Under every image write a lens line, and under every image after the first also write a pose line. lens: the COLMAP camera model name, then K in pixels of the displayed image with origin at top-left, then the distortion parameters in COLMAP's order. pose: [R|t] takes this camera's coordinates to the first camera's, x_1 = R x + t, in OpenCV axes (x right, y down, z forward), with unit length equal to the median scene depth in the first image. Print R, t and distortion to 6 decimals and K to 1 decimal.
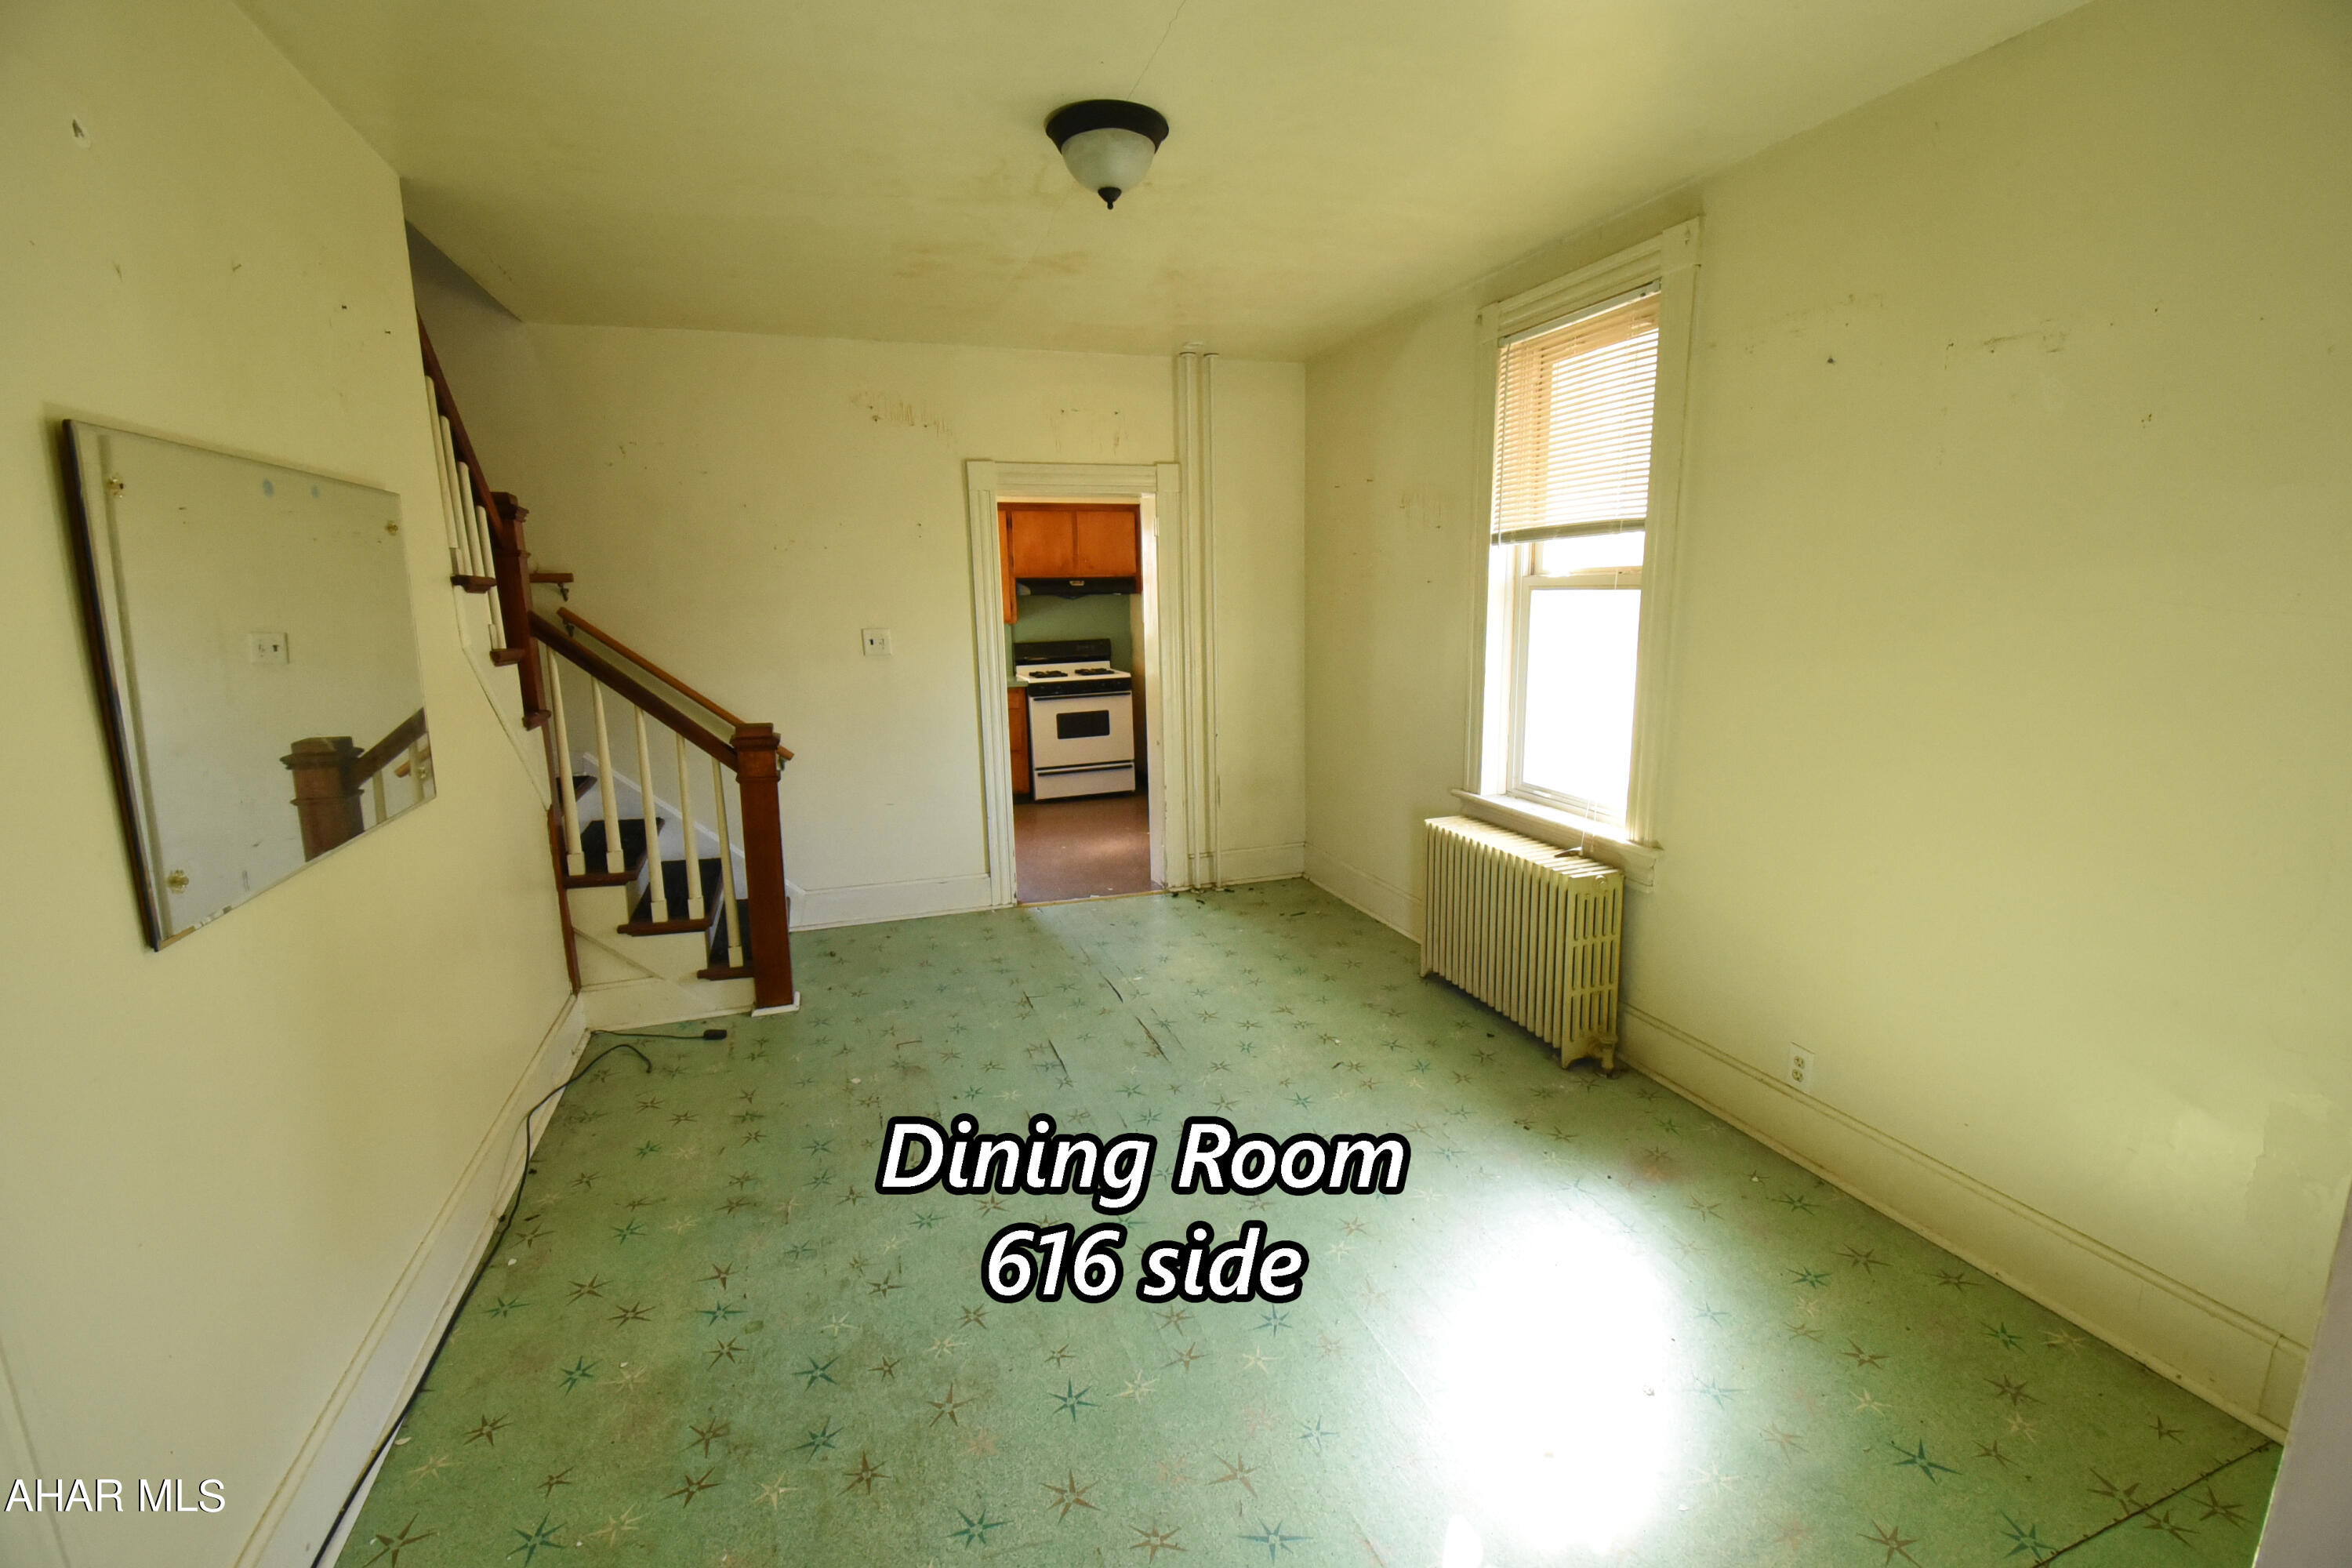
lens RADIAL K [[1037.9, 0, 1178.5], [0, 1037.9, 773.6], [0, 0, 1]] dist [-0.000858, -0.000091]
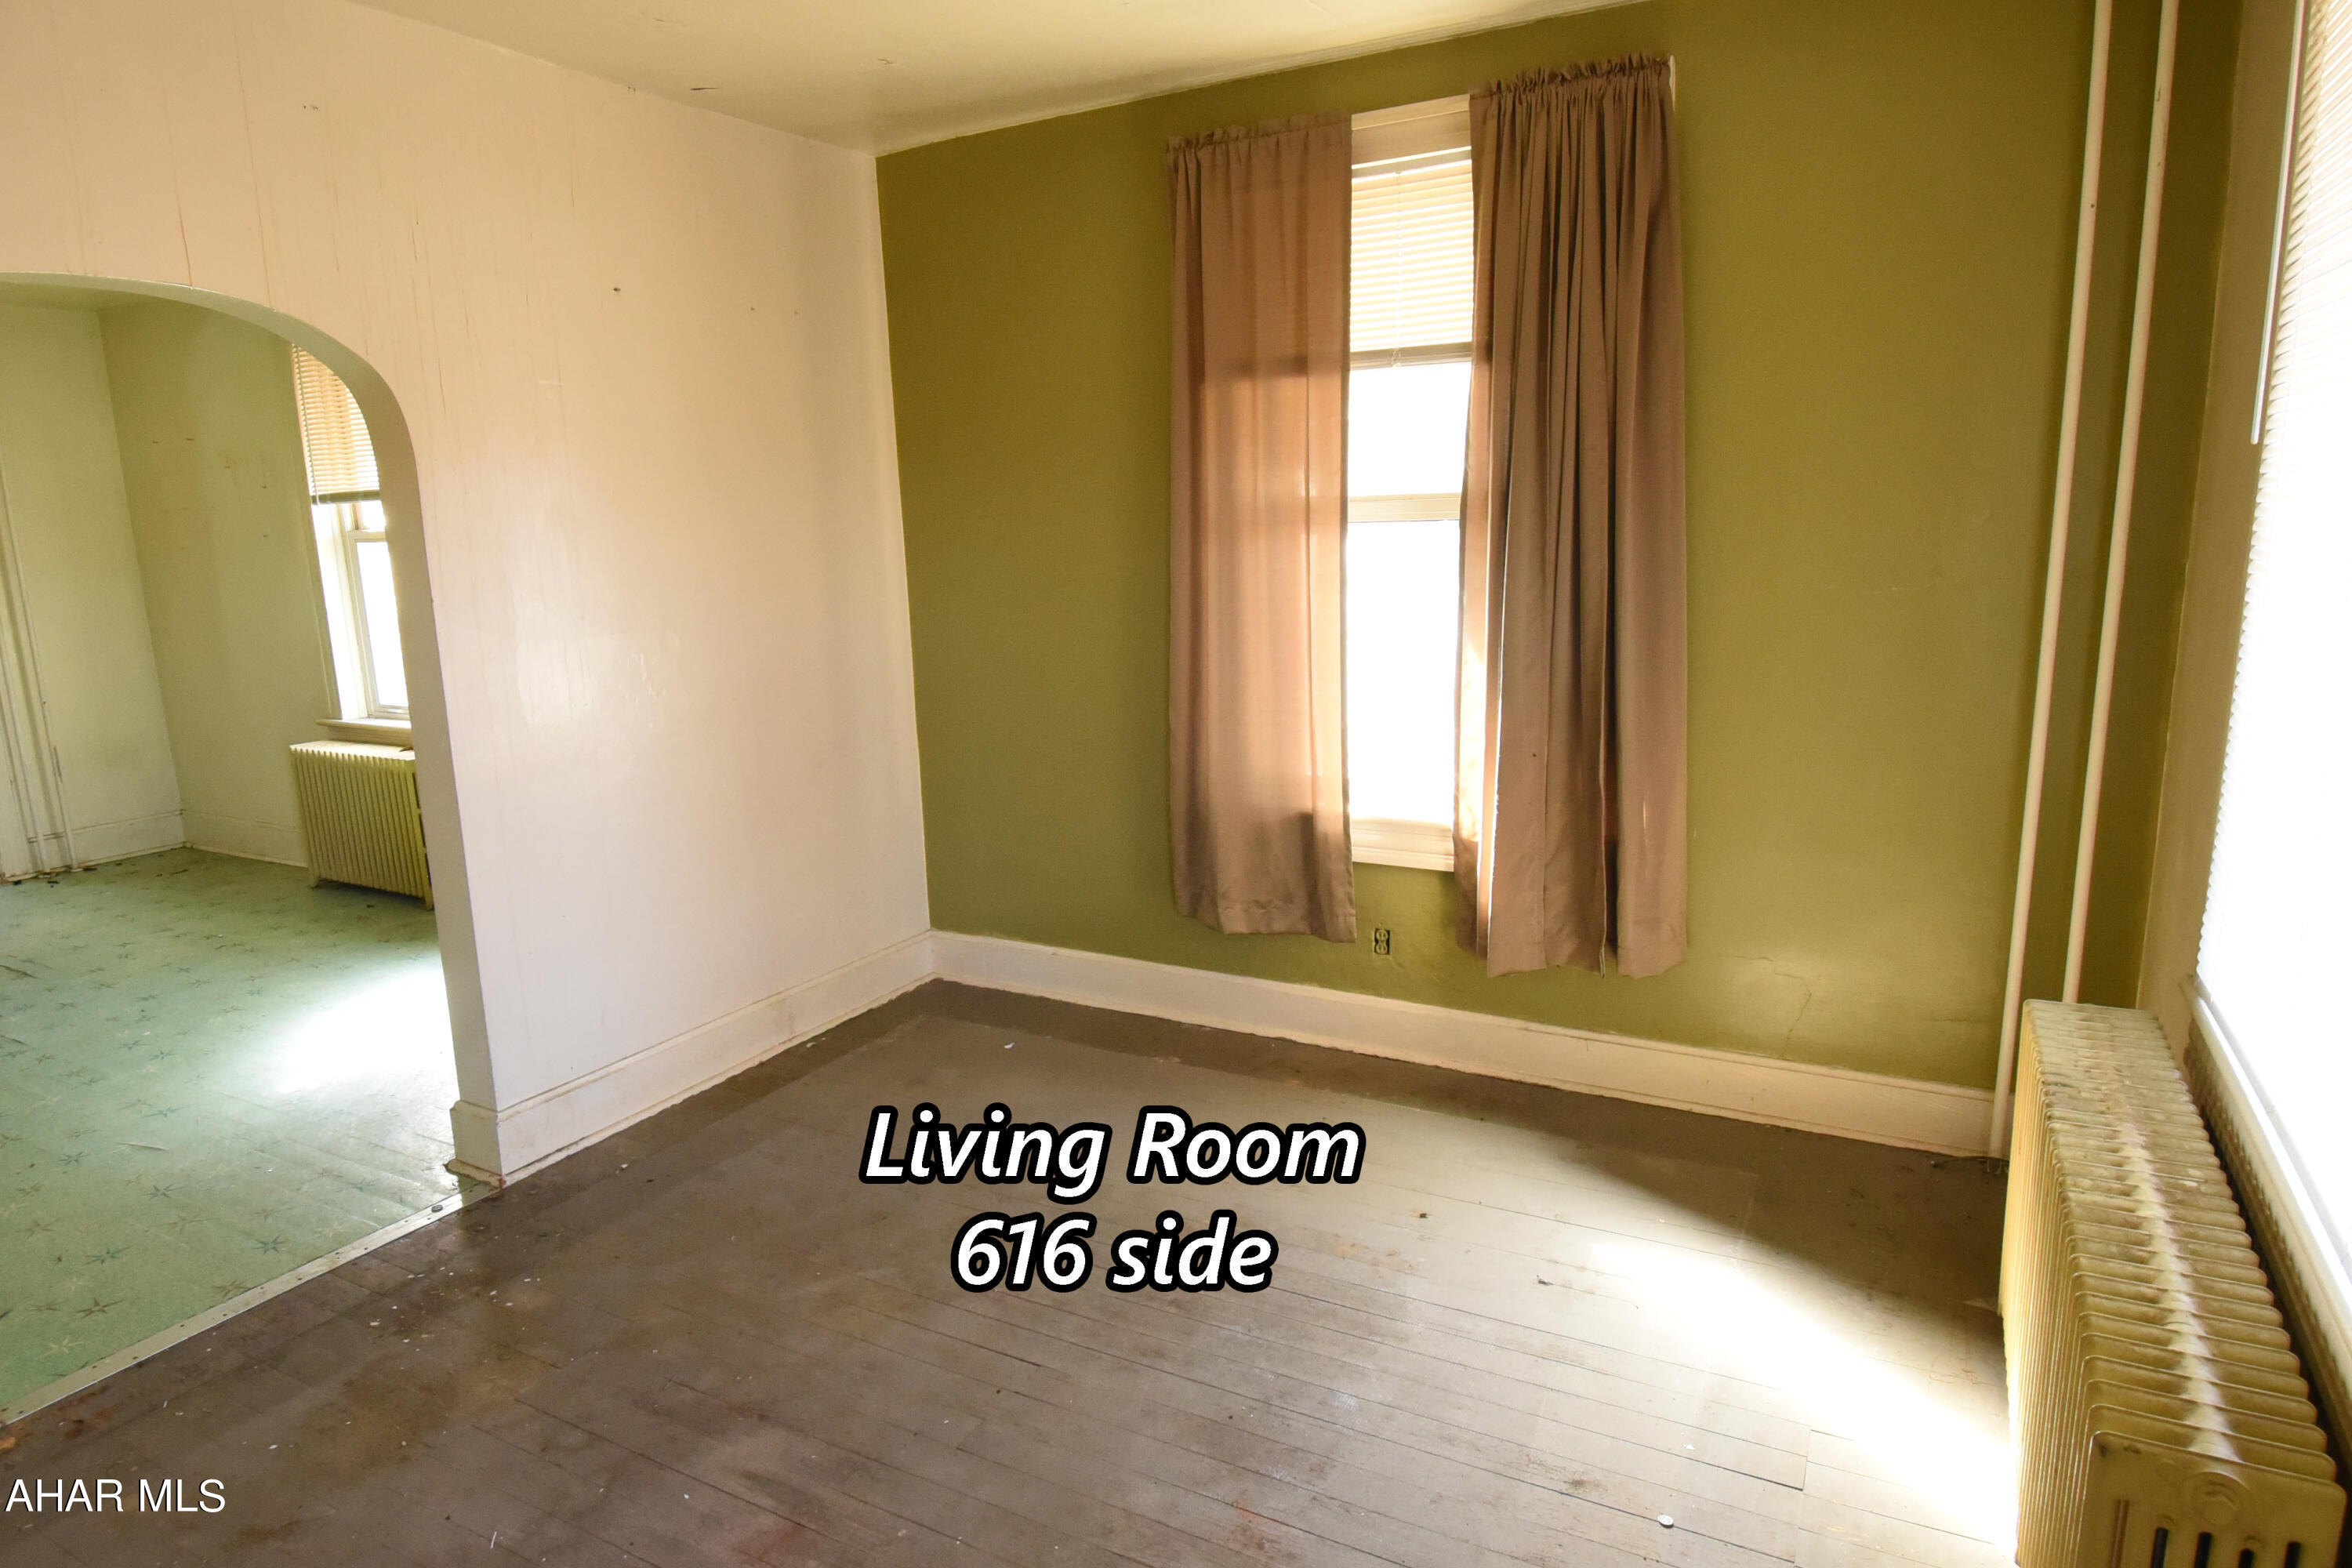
lens RADIAL K [[1377.1, 0, 1171.4], [0, 1377.1, 792.4], [0, 0, 1]] dist [-0.004854, -0.002458]
pose [[0.743516, -0.124340, 0.657057, -0.040308], [0.127193, 0.990920, 0.043589, 0.153302], [-0.656510, 0.051164, 0.752580, -0.766515]]
